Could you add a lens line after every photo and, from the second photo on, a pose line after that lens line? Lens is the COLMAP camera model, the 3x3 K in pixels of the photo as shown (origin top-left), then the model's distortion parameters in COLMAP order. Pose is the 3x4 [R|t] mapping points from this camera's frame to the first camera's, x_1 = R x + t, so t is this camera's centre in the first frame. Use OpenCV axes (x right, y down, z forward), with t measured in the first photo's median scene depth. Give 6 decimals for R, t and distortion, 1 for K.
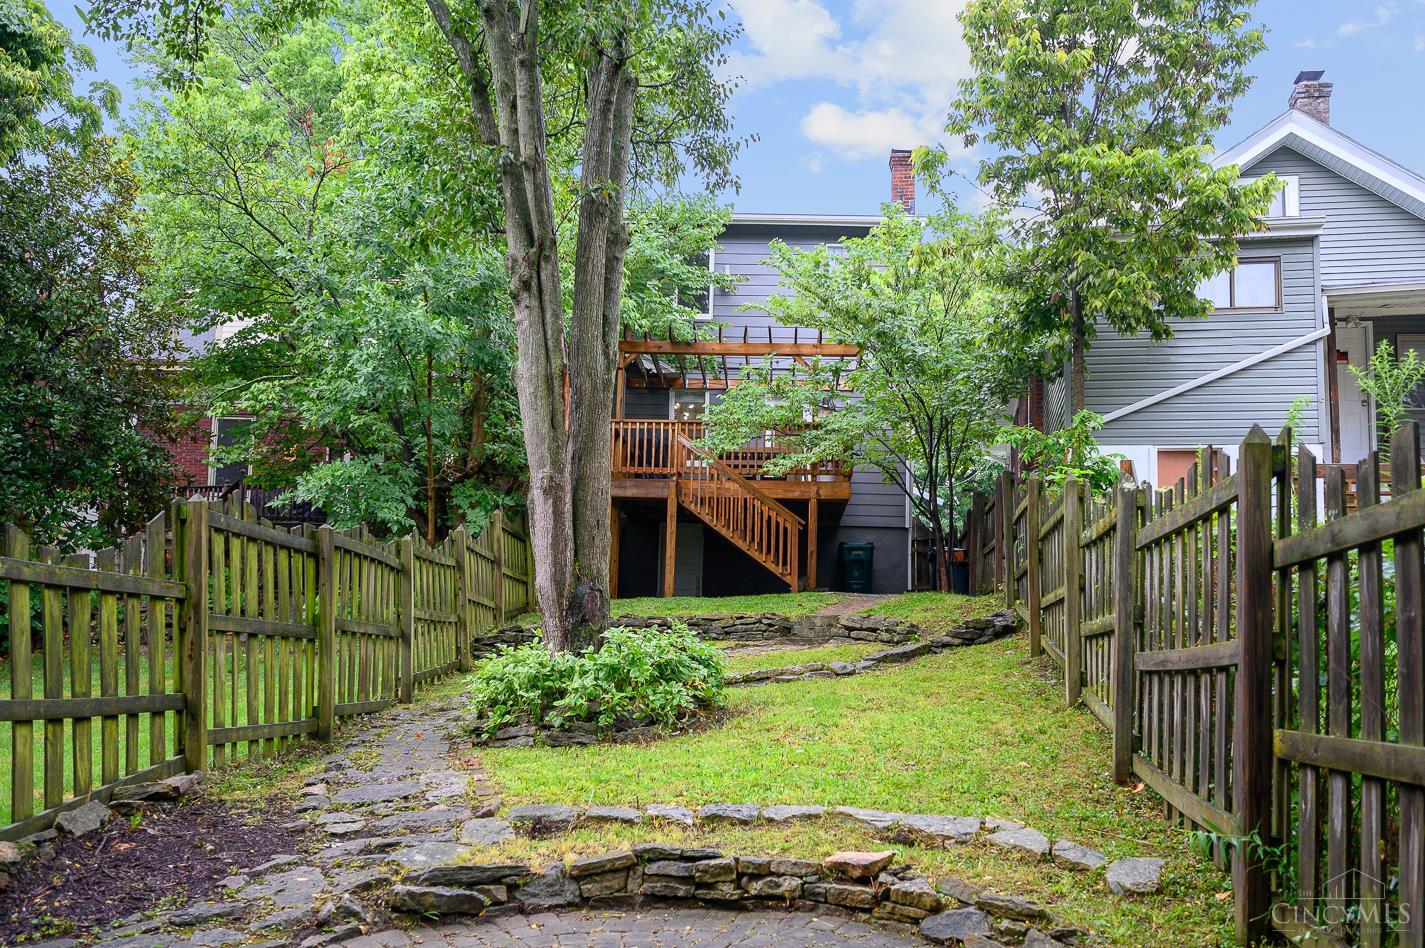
lens RADIAL K [[1278.1, 0, 703.1], [0, 1278.1, 467.2], [0, 0, 1]] dist [-0.004235, -0.001246]
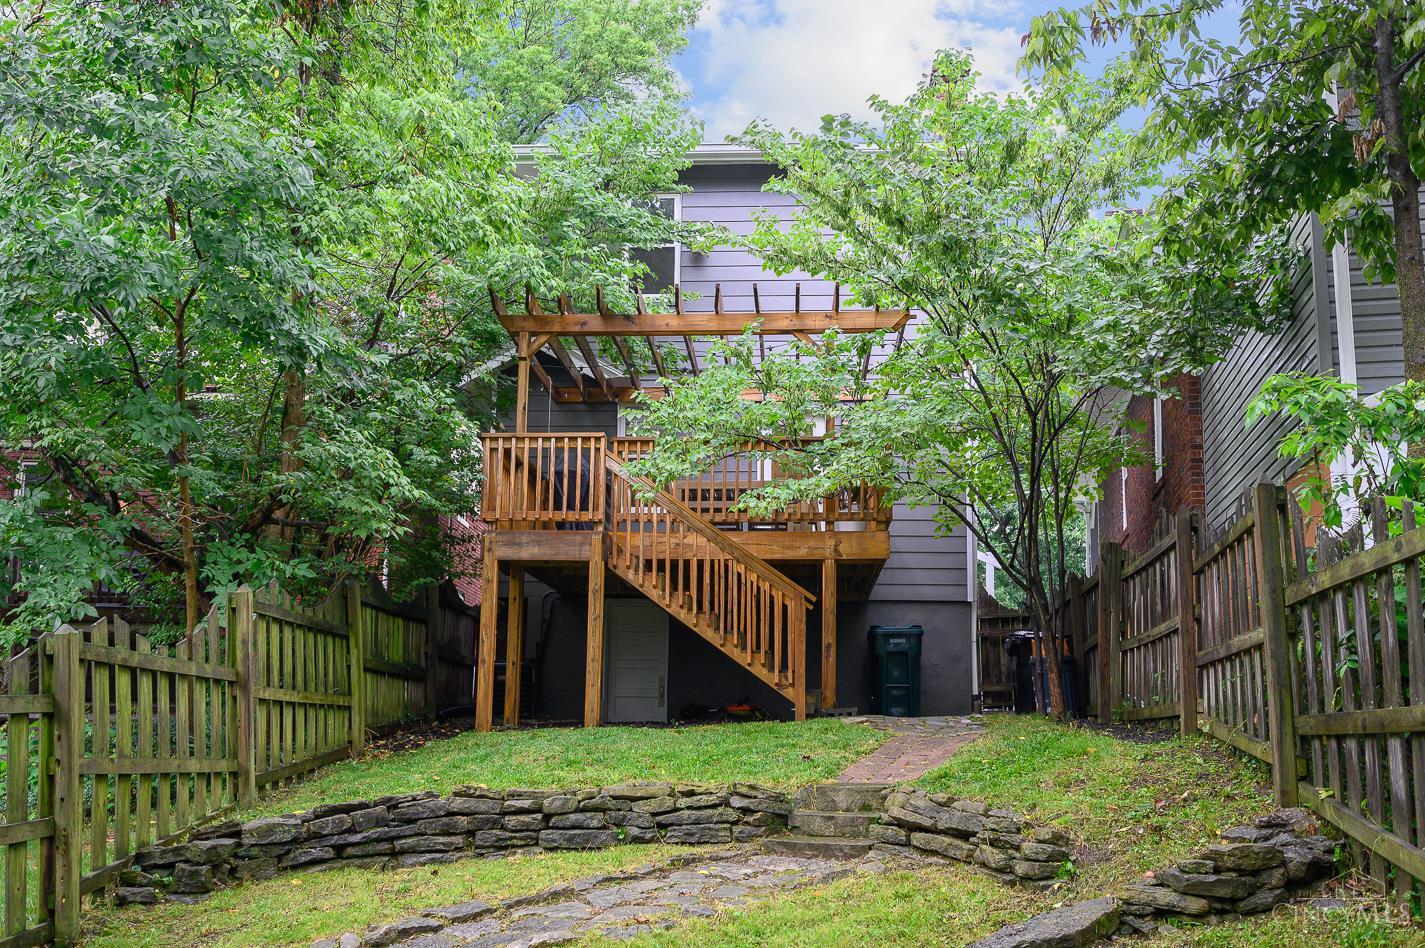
lens RADIAL K [[1278.1, 0, 722.1], [0, 1278.1, 484.6], [0, 0, 1]] dist [-0.004235, -0.001246]
pose [[0.999909, -0.013266, 0.002419, 0.044522], [0.013351, 0.999135, -0.039379, 0.016282], [-0.001895, 0.039407, 0.999221, 0.507745]]
